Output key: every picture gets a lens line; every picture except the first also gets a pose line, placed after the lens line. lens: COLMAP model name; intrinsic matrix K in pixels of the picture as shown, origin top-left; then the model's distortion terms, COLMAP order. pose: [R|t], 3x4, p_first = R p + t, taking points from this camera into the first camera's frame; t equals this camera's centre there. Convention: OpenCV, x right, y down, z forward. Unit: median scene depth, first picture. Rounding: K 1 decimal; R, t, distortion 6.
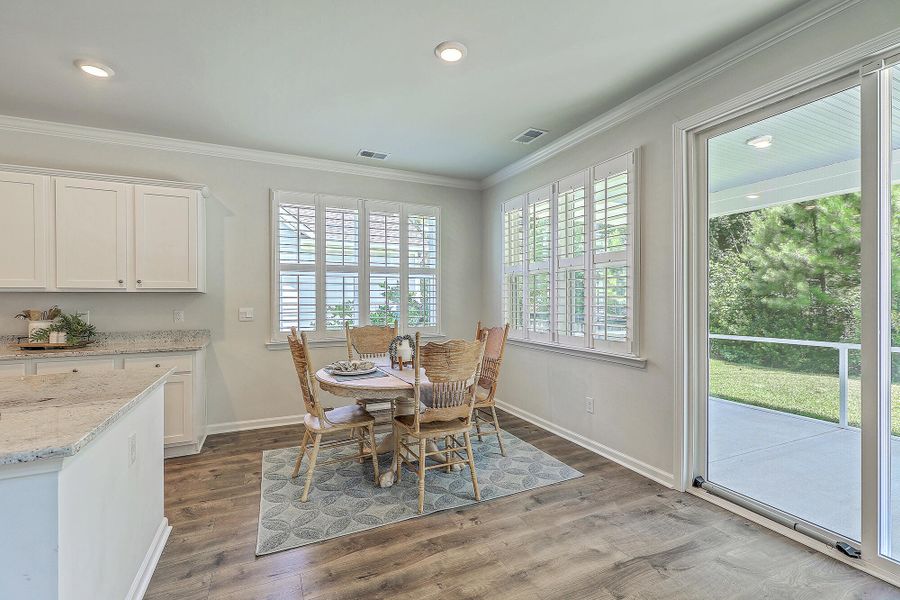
lens RADIAL K [[406.2, 0, 457.4], [0, 406.2, 299.9], [0, 0, 1]] dist [0.000079, 0.000169]
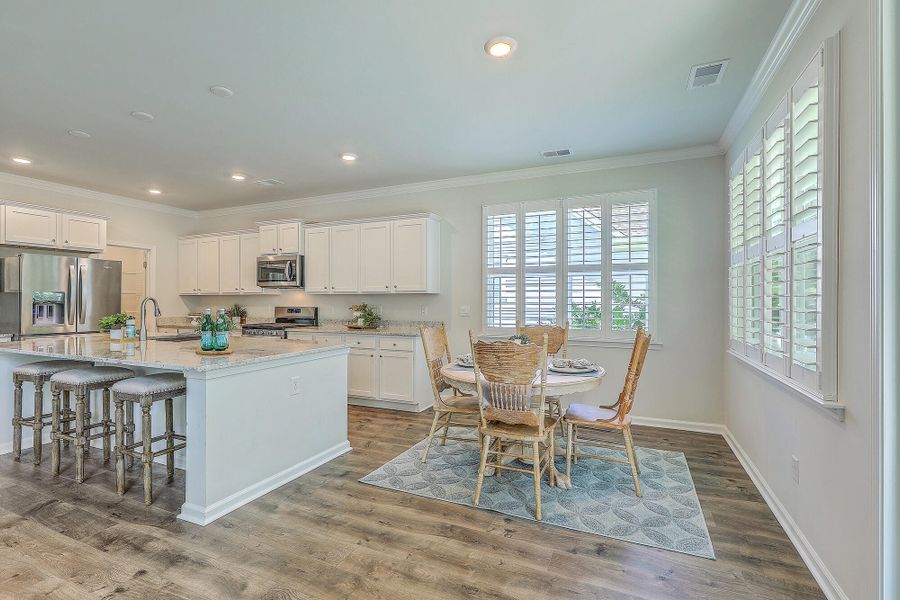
lens RADIAL K [[406.2, 0, 443.2], [0, 406.2, 300.2], [0, 0, 1]] dist [0.000079, 0.000169]
pose [[0.650069, 0.004184, -0.759864, 0.461417], [-0.004572, 0.999988, 0.001595, 0.000931], [0.759862, 0.002437, 0.650080, 0.186978]]
